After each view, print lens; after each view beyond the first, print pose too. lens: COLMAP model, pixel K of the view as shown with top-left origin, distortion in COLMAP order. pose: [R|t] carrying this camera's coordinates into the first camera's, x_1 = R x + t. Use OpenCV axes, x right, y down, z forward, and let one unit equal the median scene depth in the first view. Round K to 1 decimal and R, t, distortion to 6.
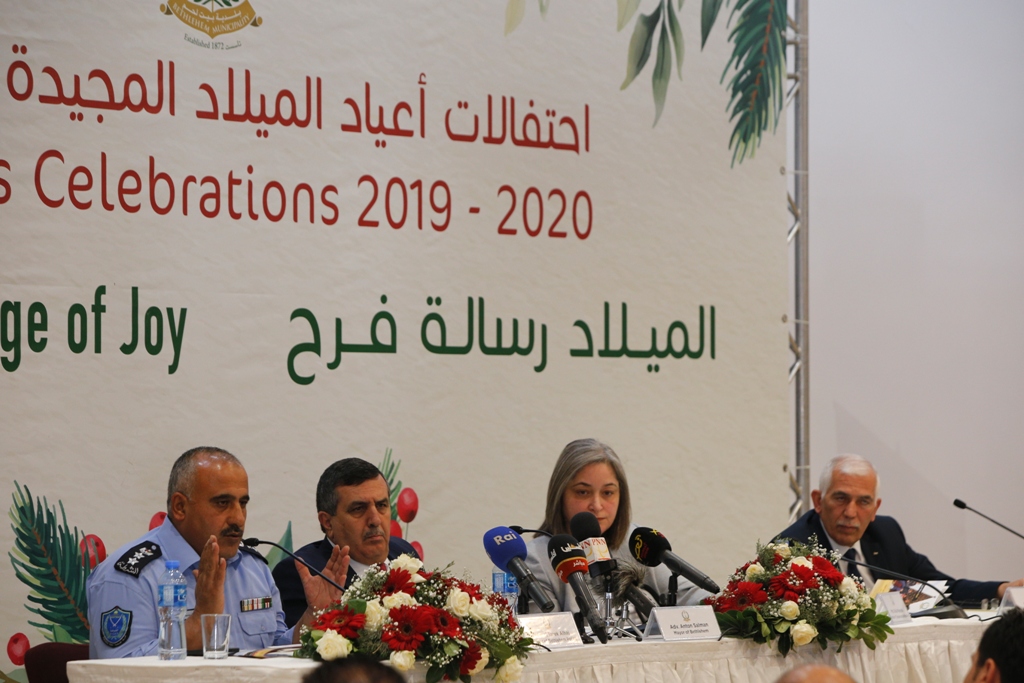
lens RADIAL K [[4245.2, 0, 506.6], [0, 4245.2, 426.7], [0, 0, 1]] dist [0.543536, 0.000000]
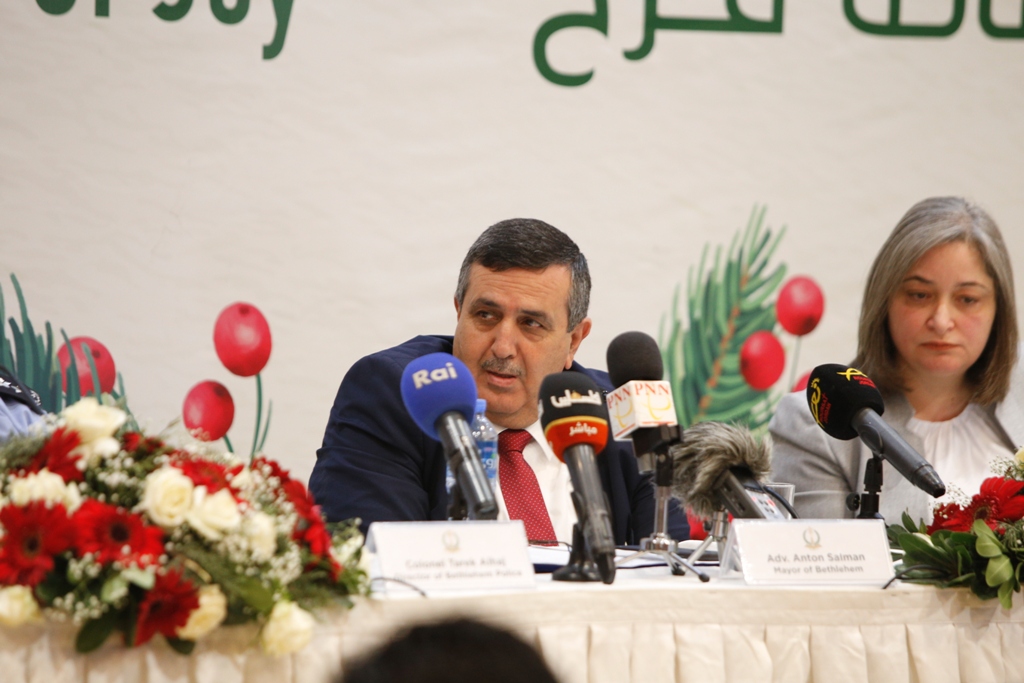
lens RADIAL K [[5883.6, 0, 511.0], [0, 5883.6, 346.9], [0, 0, 1]] dist [1.865756, 0.000000]
pose [[0.941639, 0.039000, -0.334358, 0.215055], [-0.028563, 0.998941, 0.036077, -0.003567], [0.335411, -0.024421, 0.941755, 0.262549]]
